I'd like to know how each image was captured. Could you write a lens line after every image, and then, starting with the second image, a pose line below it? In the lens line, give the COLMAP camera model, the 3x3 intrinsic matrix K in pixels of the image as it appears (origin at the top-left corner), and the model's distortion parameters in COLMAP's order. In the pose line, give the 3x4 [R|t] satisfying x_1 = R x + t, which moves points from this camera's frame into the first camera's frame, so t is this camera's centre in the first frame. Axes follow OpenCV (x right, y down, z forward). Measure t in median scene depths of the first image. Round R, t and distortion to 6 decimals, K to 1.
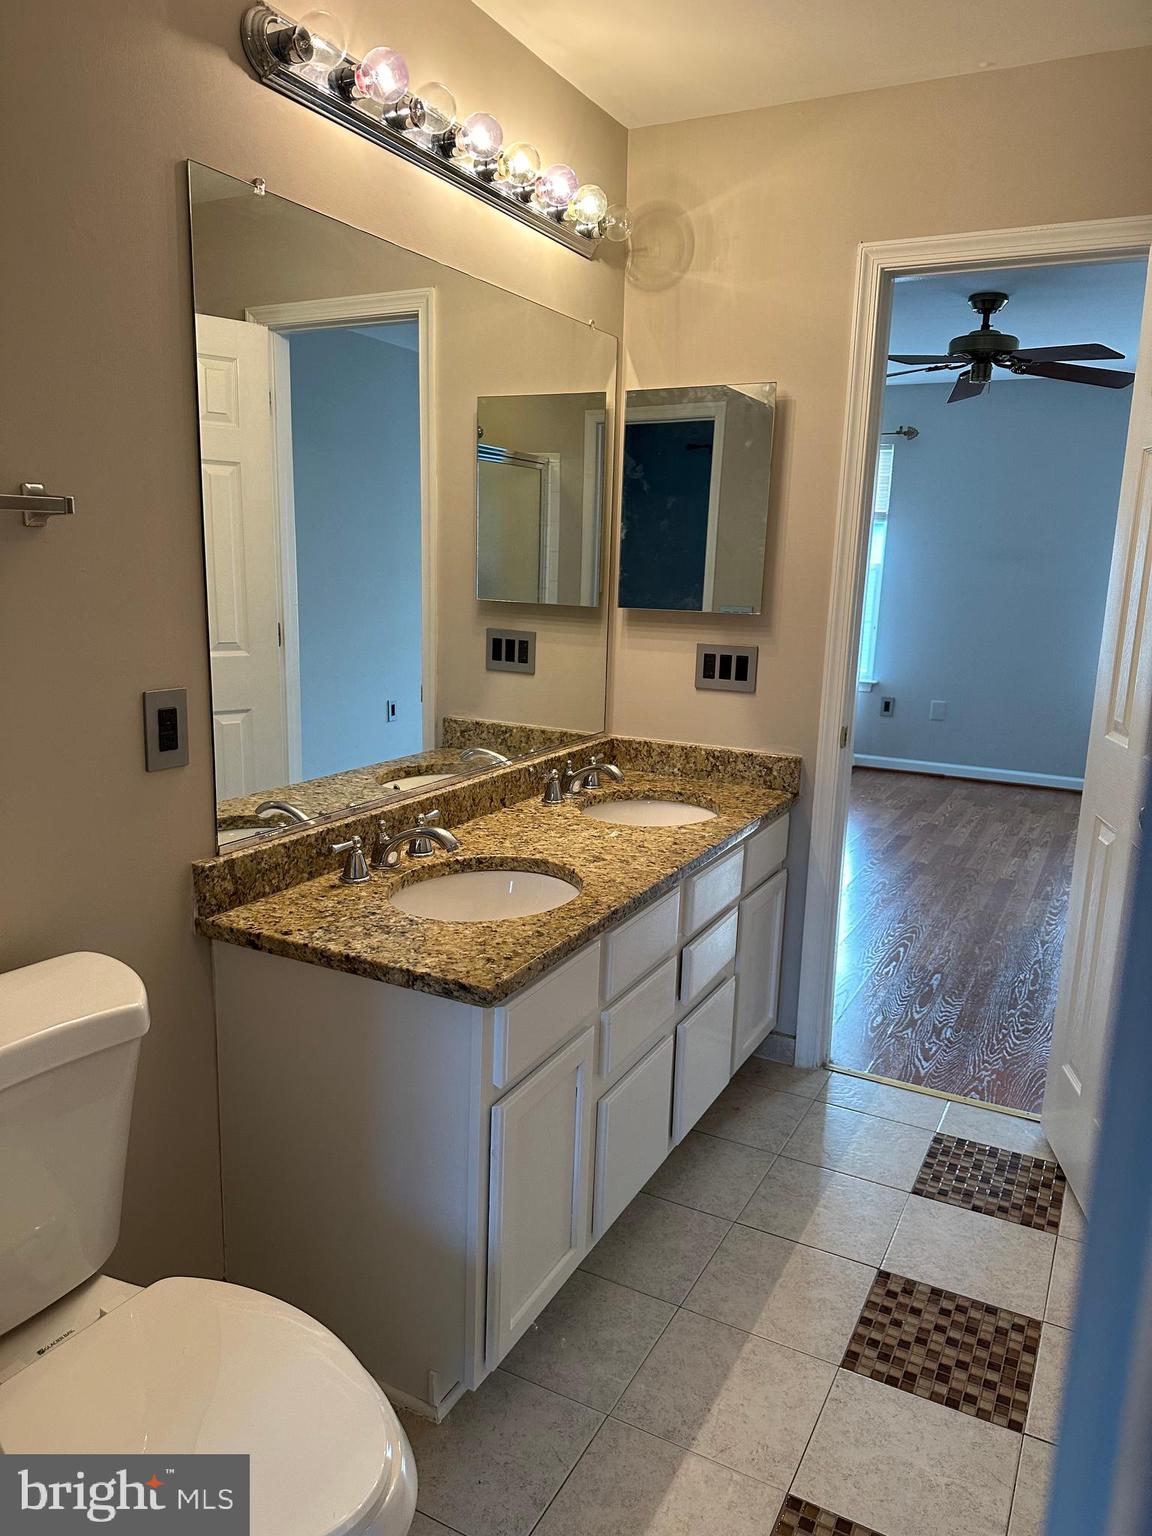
lens RADIAL K [[1070.4, 0, 571.5], [0, 1070.4, 780.7], [0, 0, 1]] dist [0.052585, -0.082981]
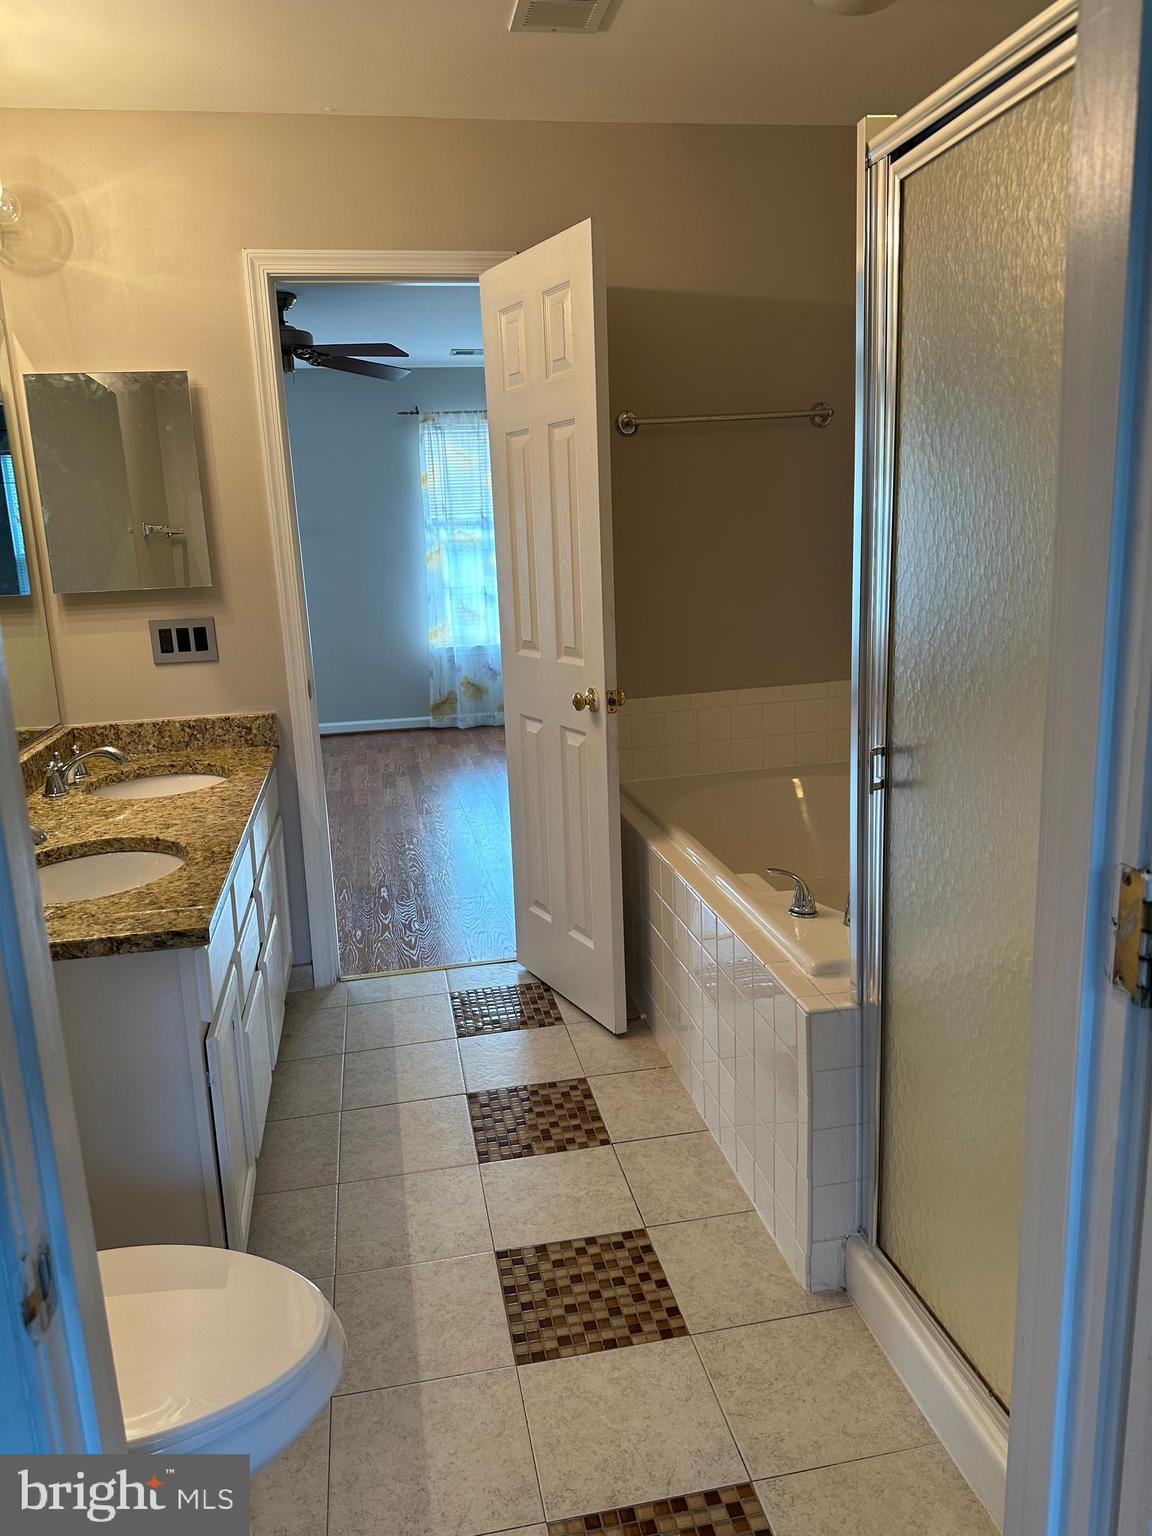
lens RADIAL K [[1070.4, 0, 571.5], [0, 1070.4, 780.7], [0, 0, 1]] dist [0.052585, -0.082981]
pose [[0.772121, -0.198755, 0.603595, -0.237785], [0.189436, 0.978635, 0.079923, 0.016603], [-0.606584, 0.052632, 0.793275, -0.063516]]
